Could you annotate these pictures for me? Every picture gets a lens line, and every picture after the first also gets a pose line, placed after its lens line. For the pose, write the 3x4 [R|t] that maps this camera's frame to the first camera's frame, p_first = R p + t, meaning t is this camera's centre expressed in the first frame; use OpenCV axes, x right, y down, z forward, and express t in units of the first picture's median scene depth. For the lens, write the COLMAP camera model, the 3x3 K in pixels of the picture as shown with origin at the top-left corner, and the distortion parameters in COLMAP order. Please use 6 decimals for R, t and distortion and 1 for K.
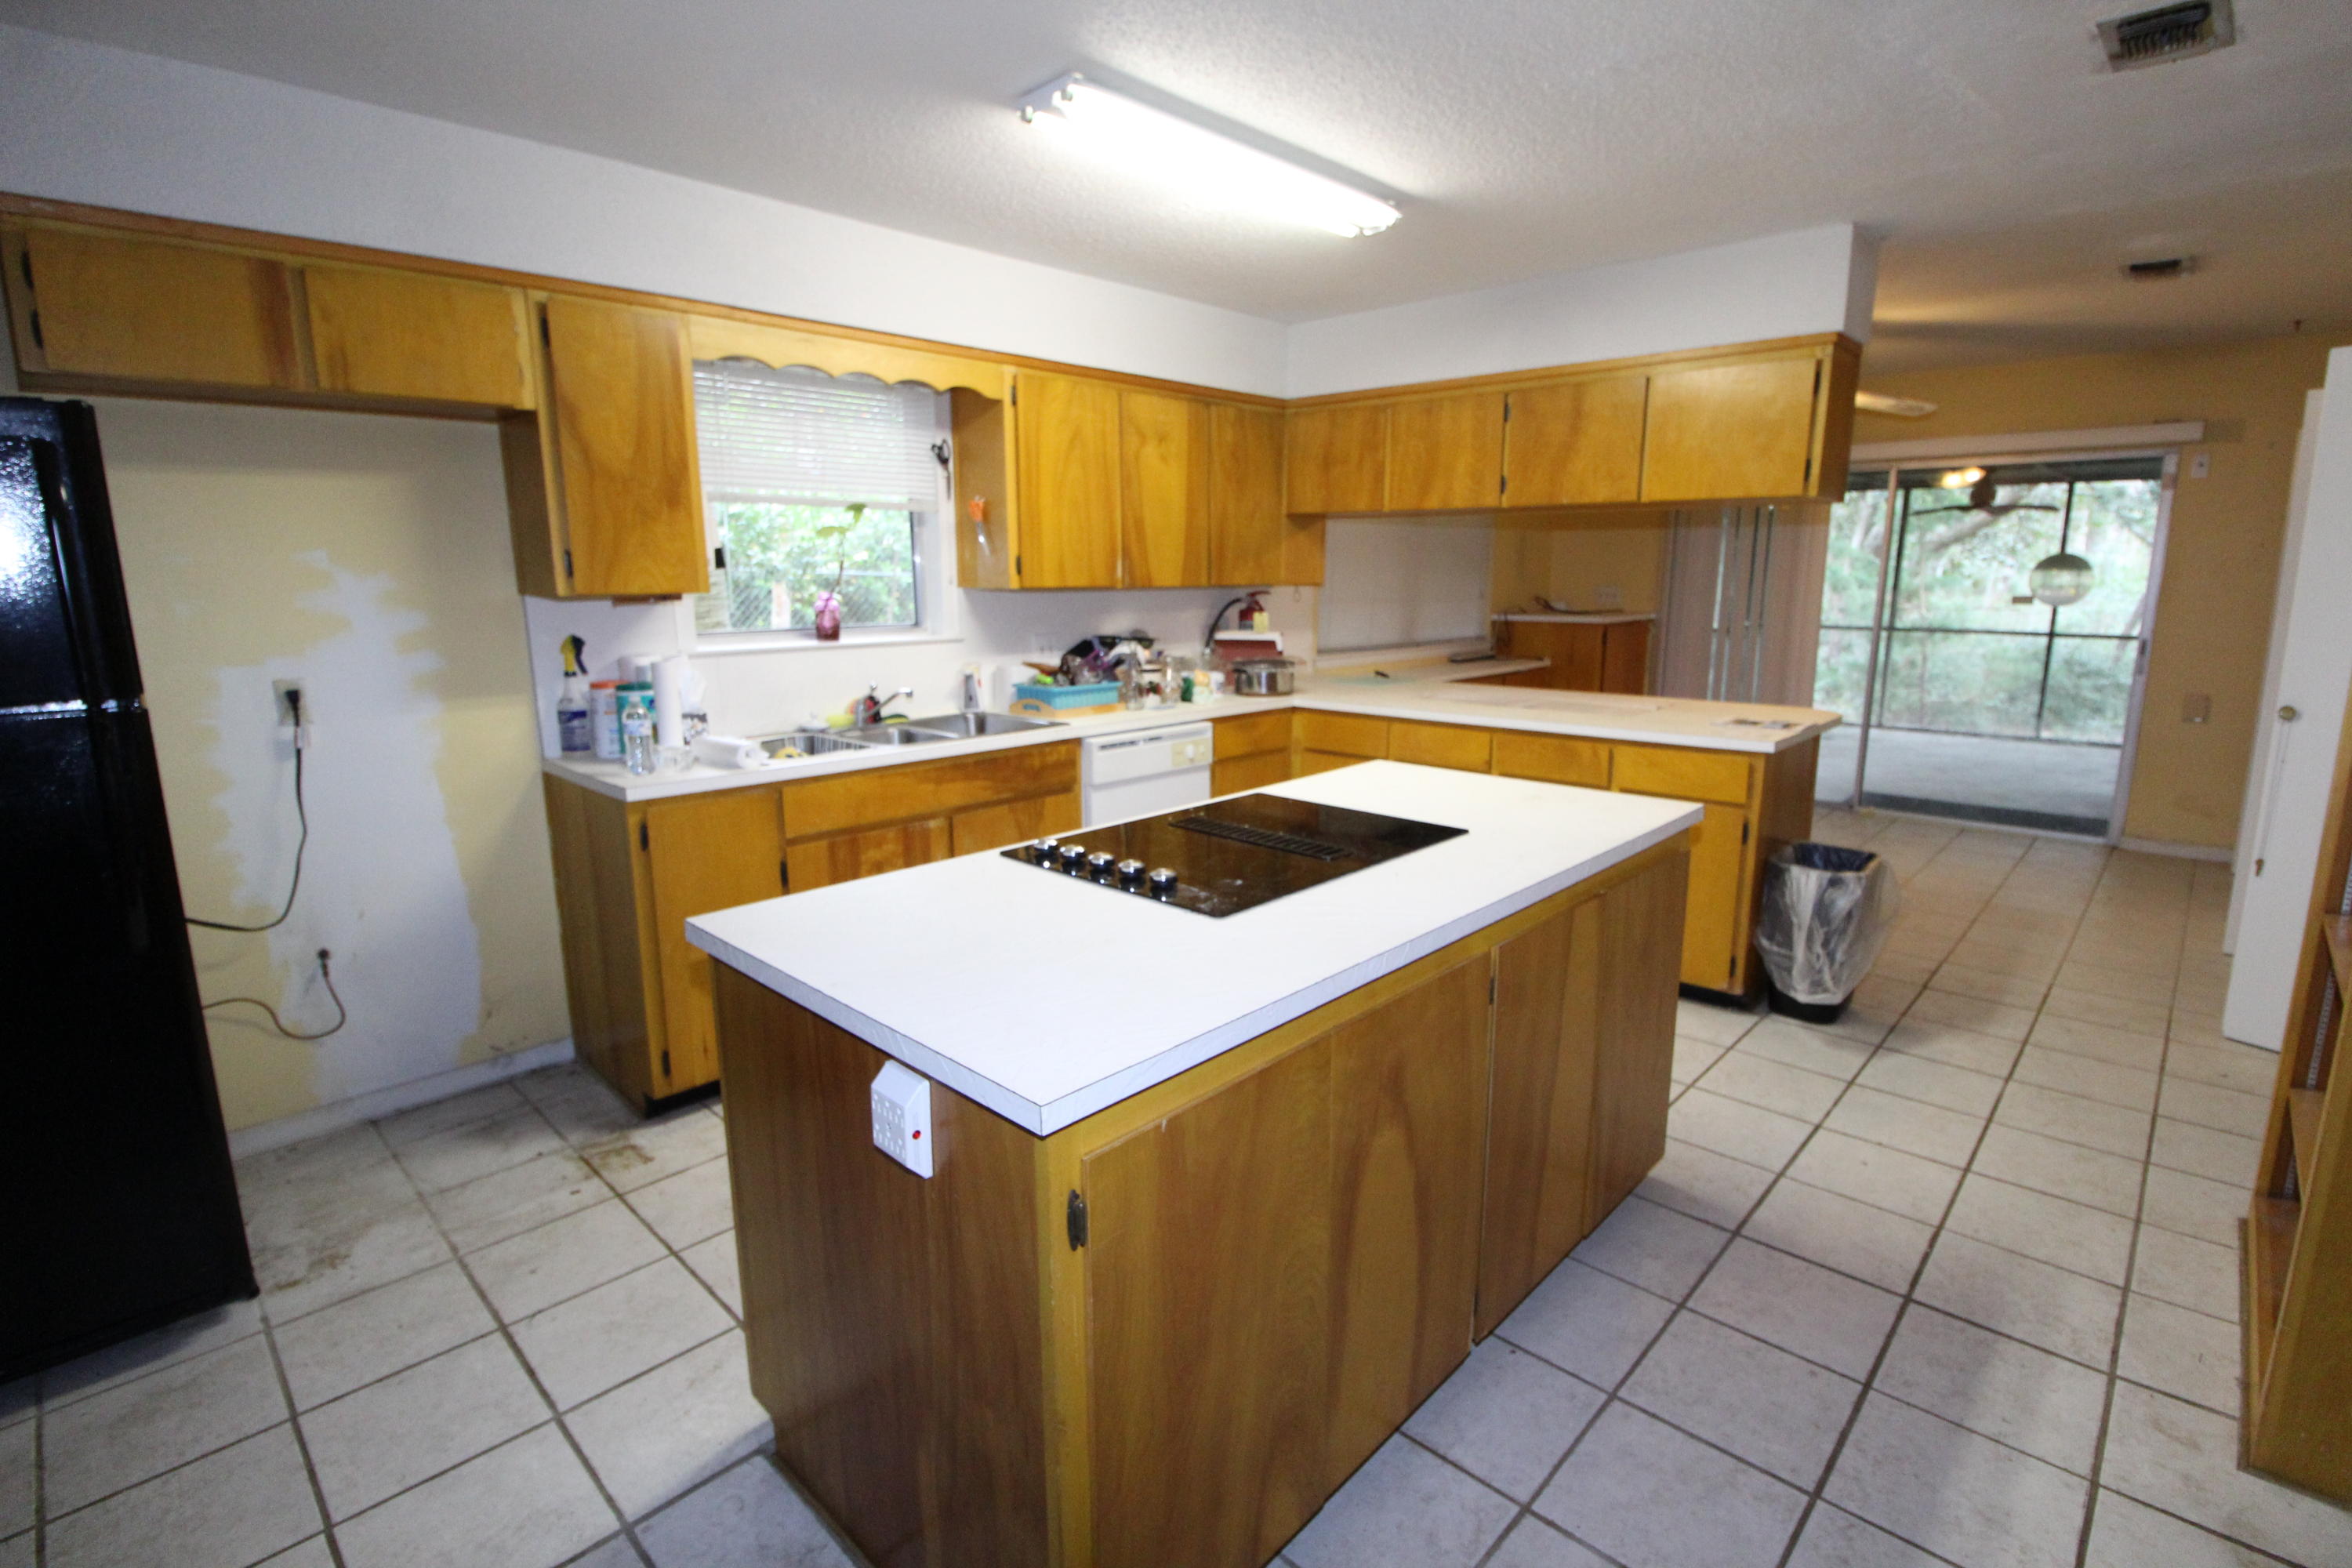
lens RADIAL K [[1099.0, 0, 1175.7], [0, 1099.0, 775.6], [0, 0, 1]] dist [-0.003412, -0.000855]
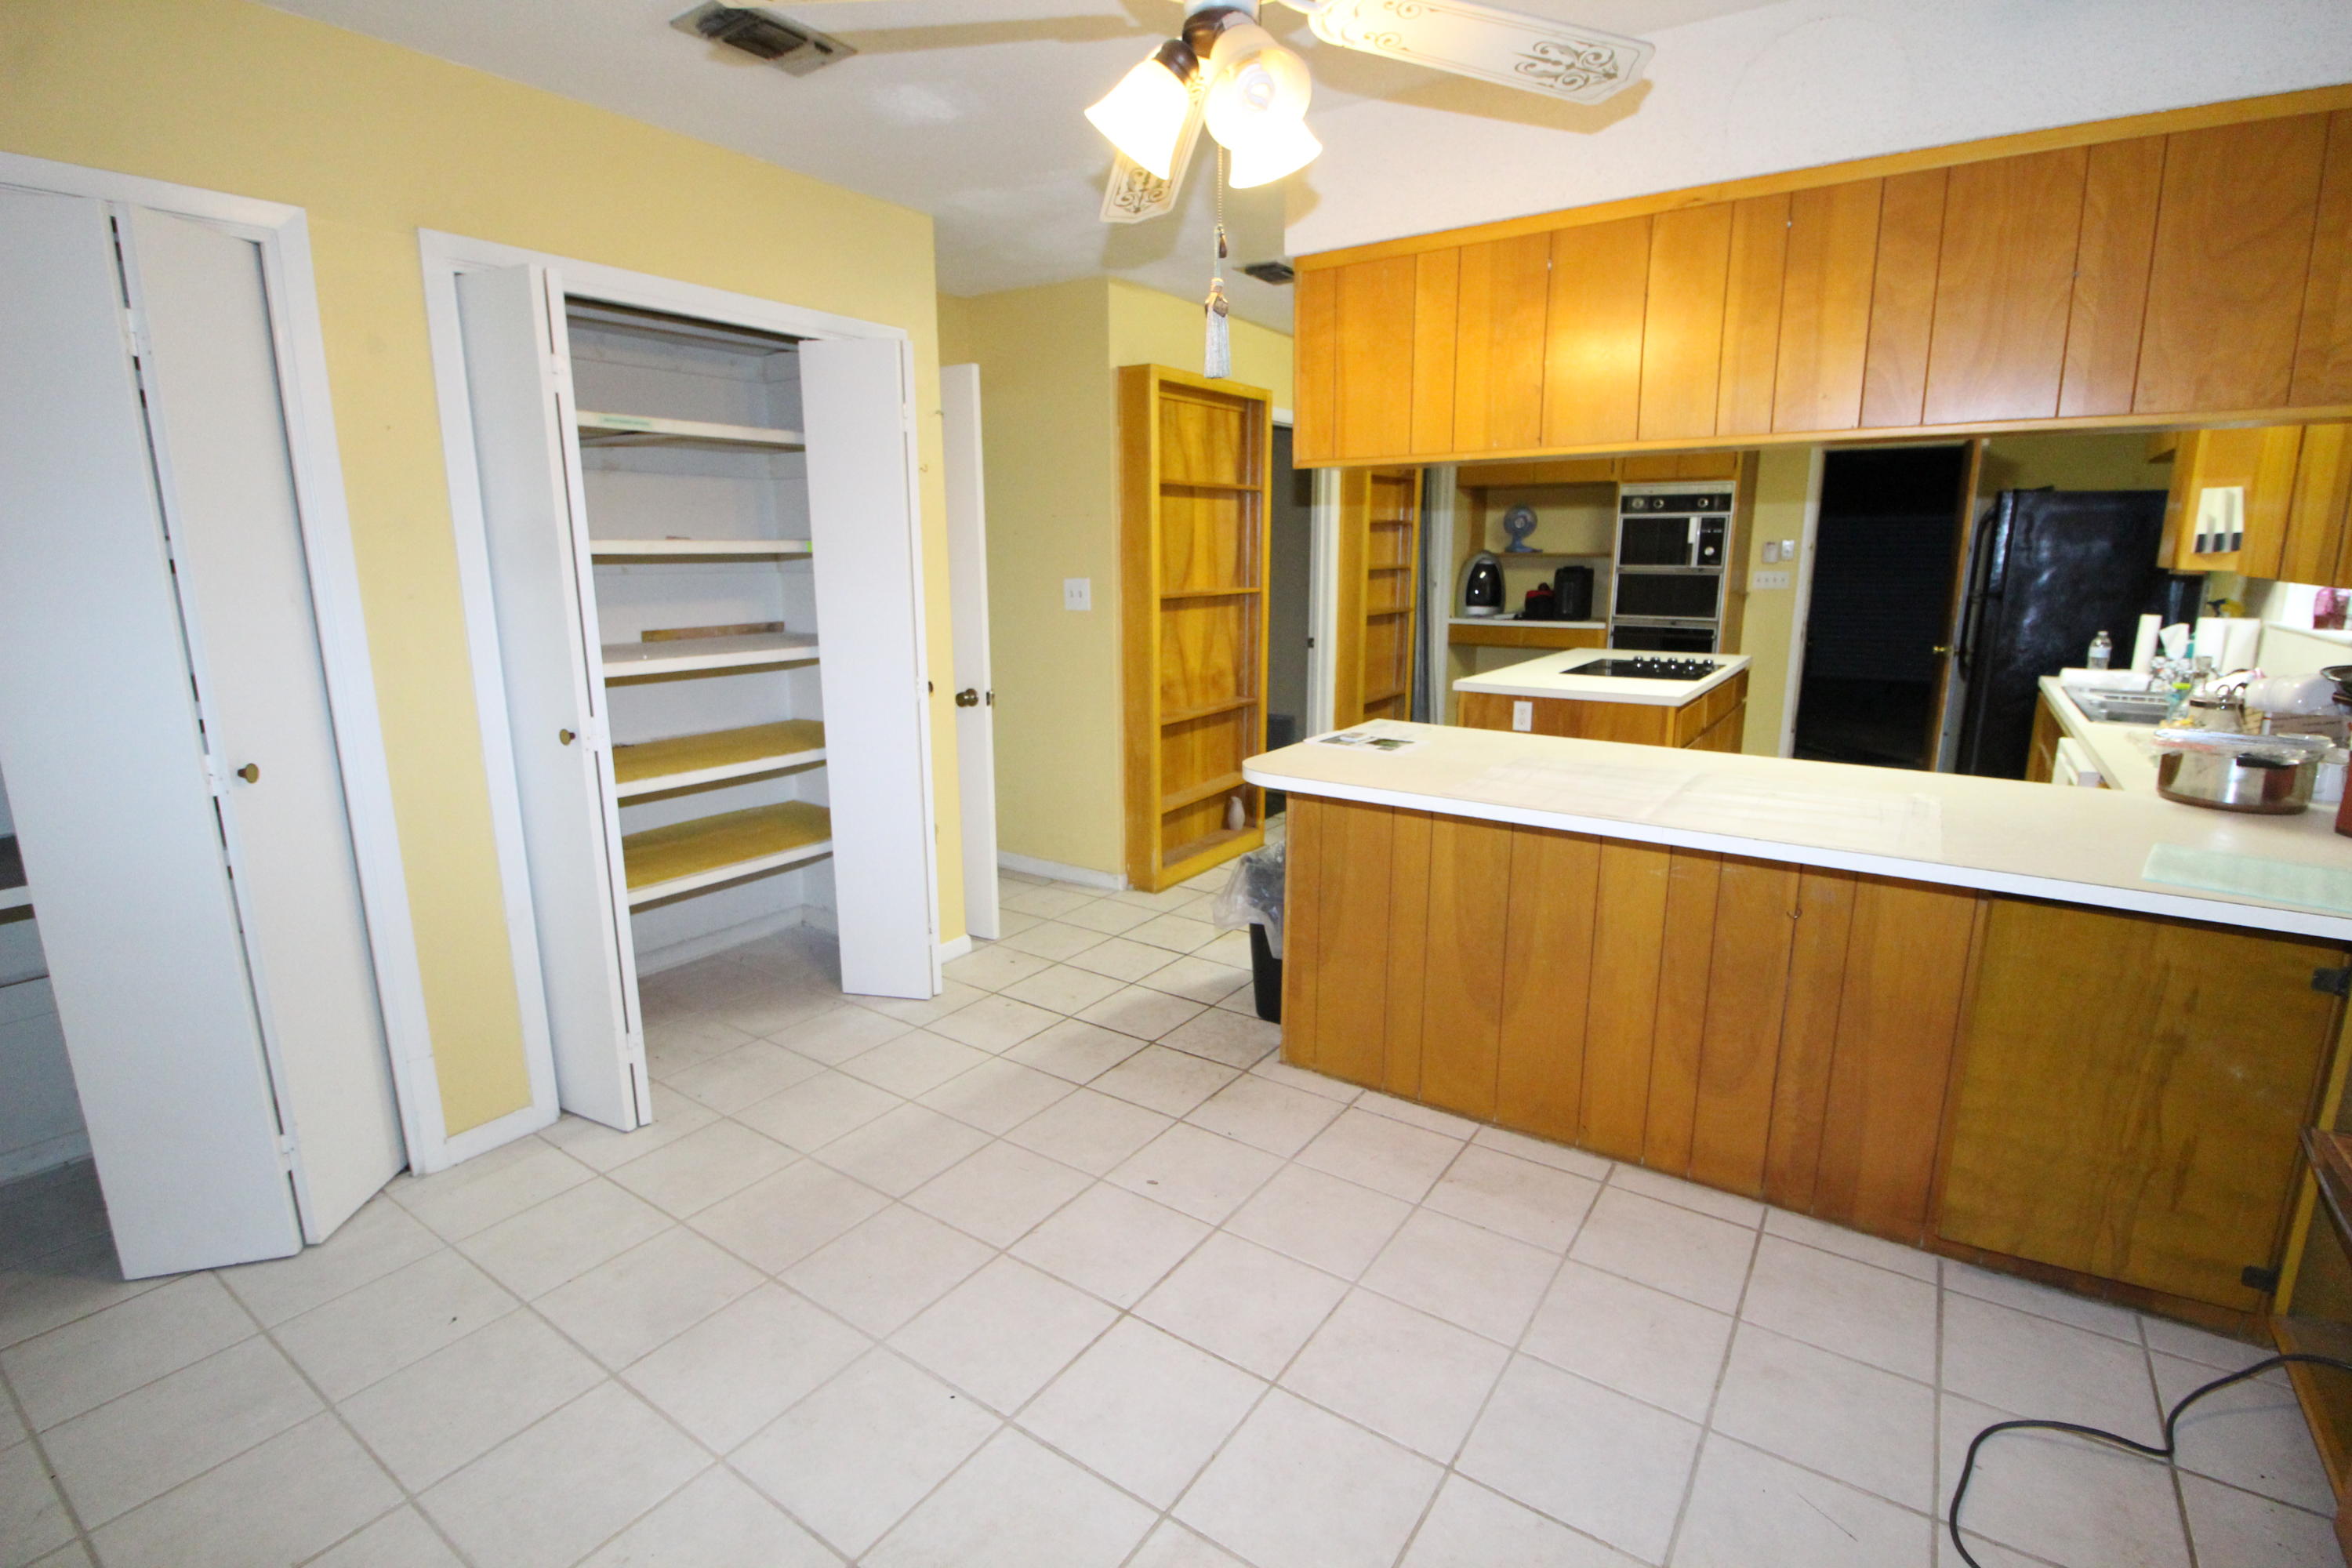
lens RADIAL K [[1099.0, 0, 1180.0], [0, 1099.0, 778.0], [0, 0, 1]] dist [-0.003412, -0.000855]
pose [[-0.986793, 0.050614, -0.153874, 0.945324], [-0.013473, 0.920994, 0.389345, -0.405374], [0.161423, 0.386276, -0.908148, 2.056253]]
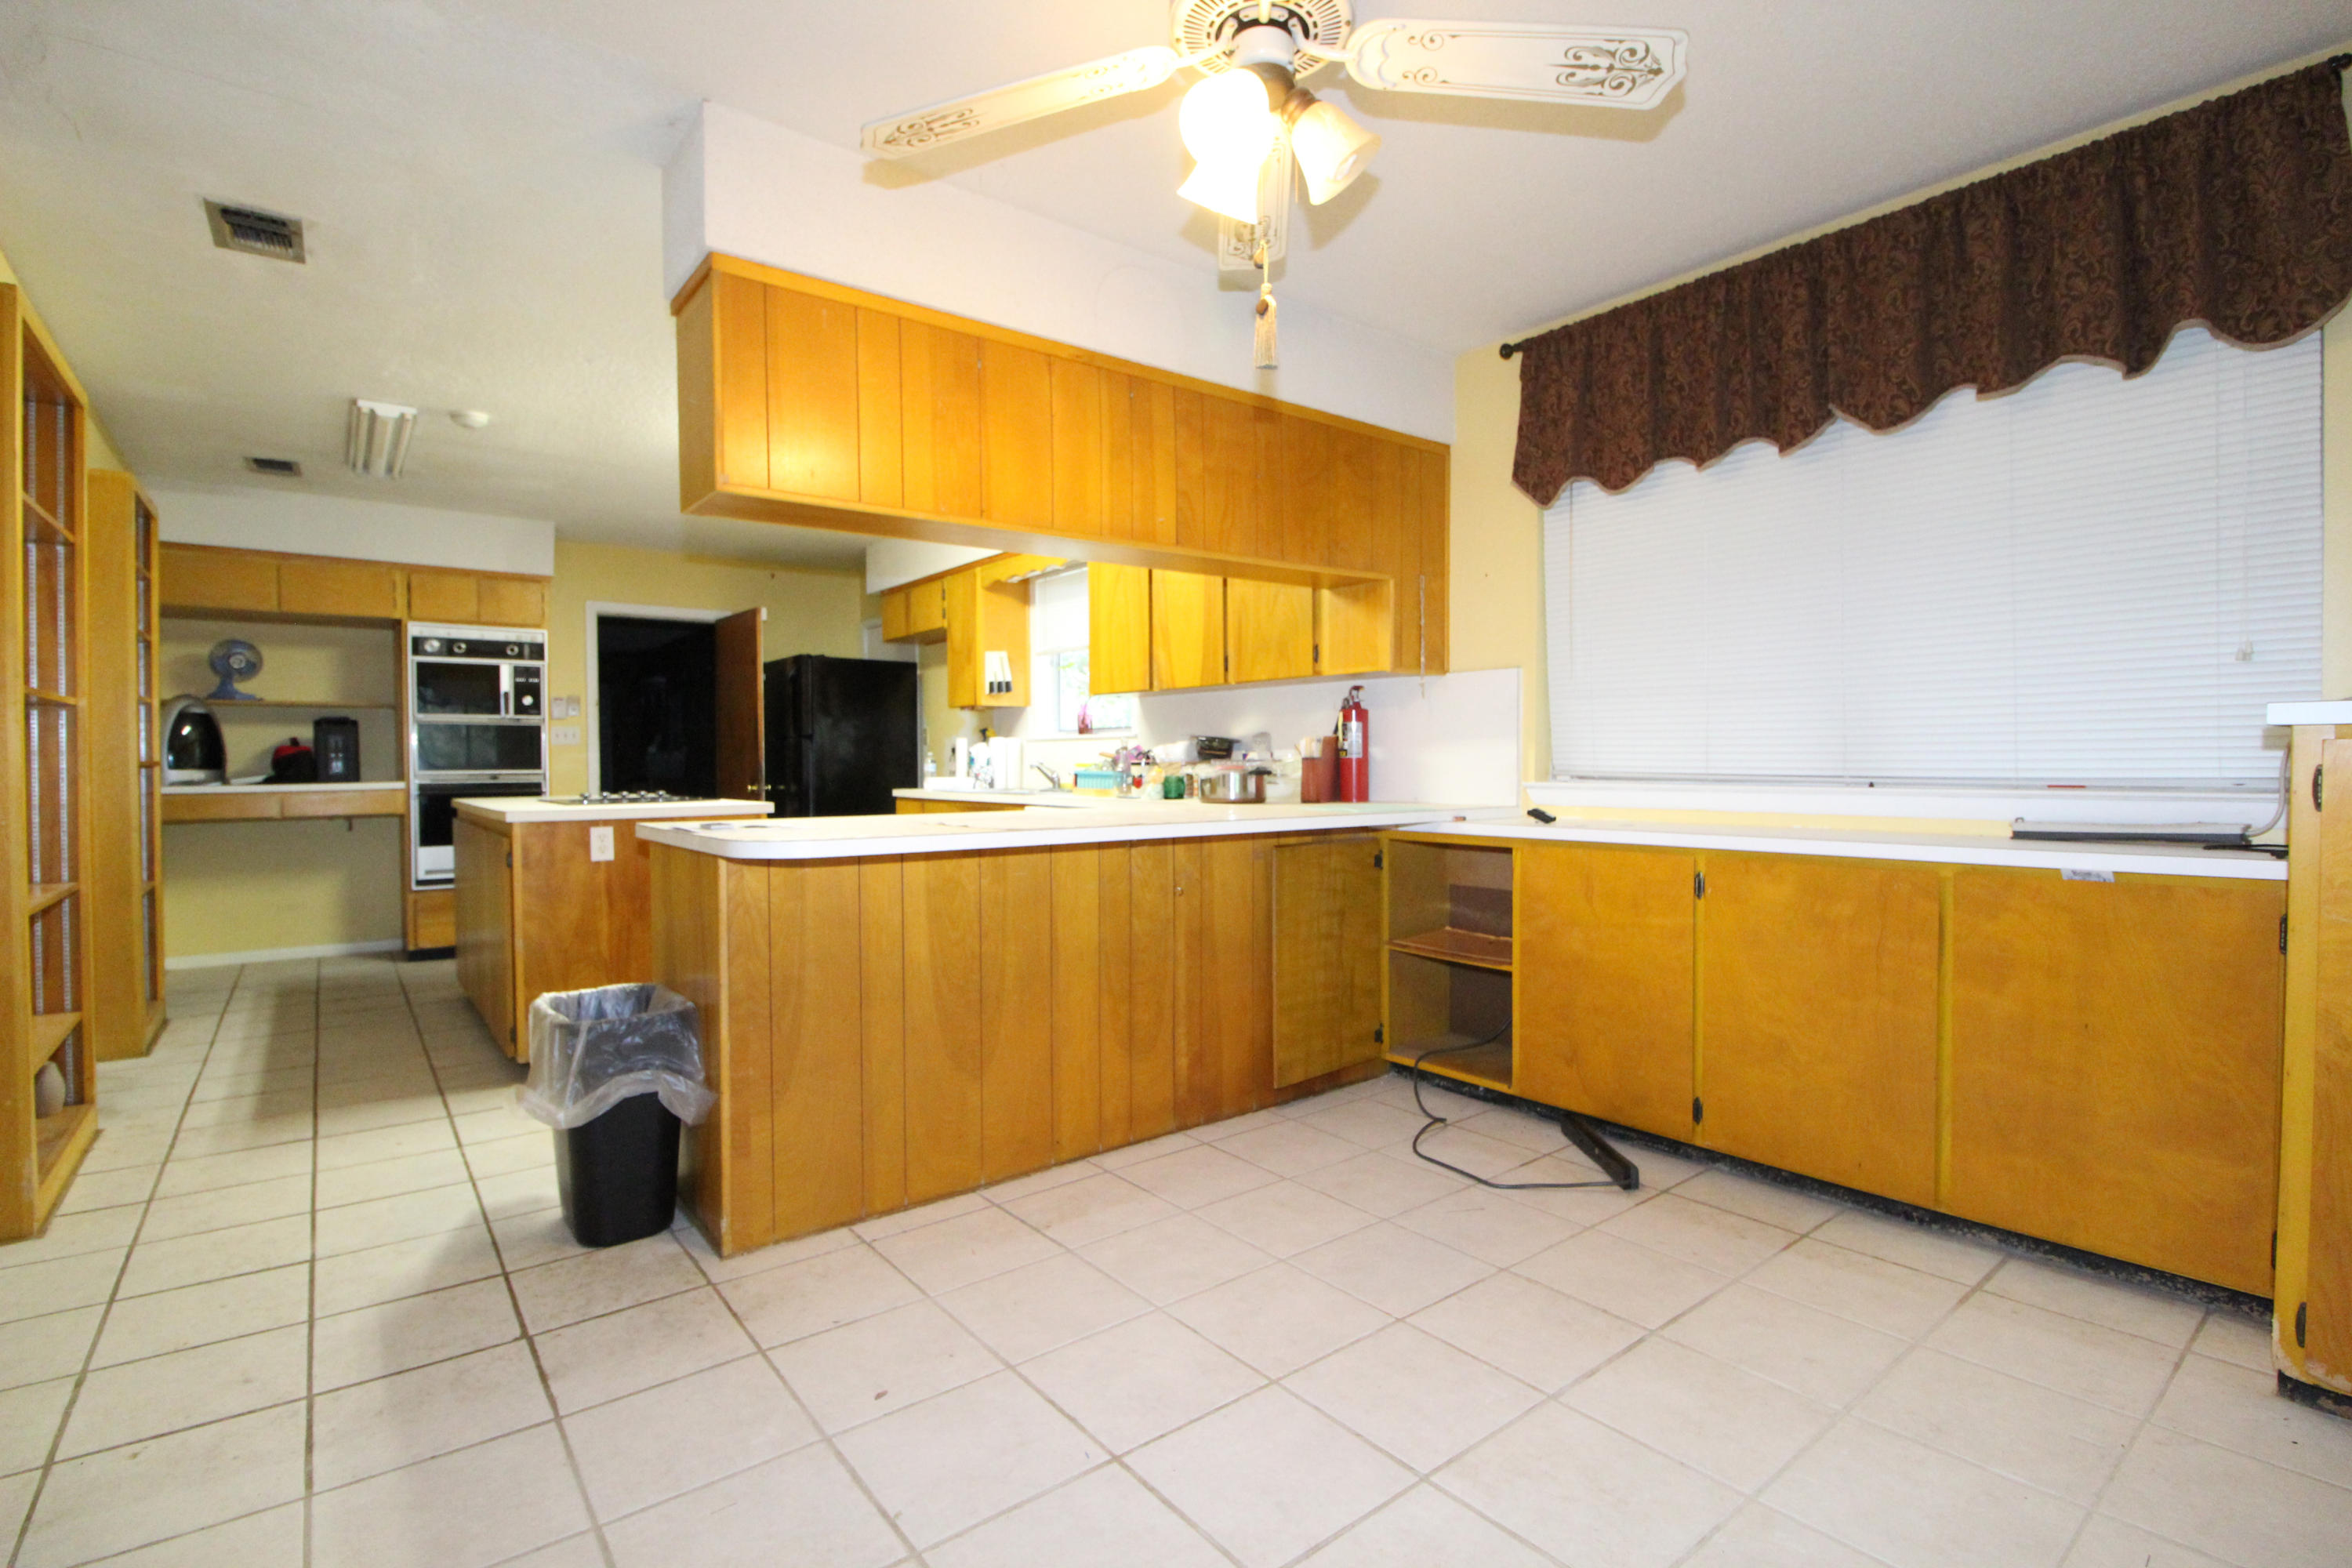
lens RADIAL K [[1099.0, 0, 1185.2], [0, 1099.0, 774.3], [0, 0, 1]] dist [-0.003412, -0.000855]
pose [[-0.136320, 0.031452, -0.990165, 1.401974], [-0.180342, 0.982007, 0.056022, -0.203157], [0.974112, 0.186205, -0.128195, 1.605056]]
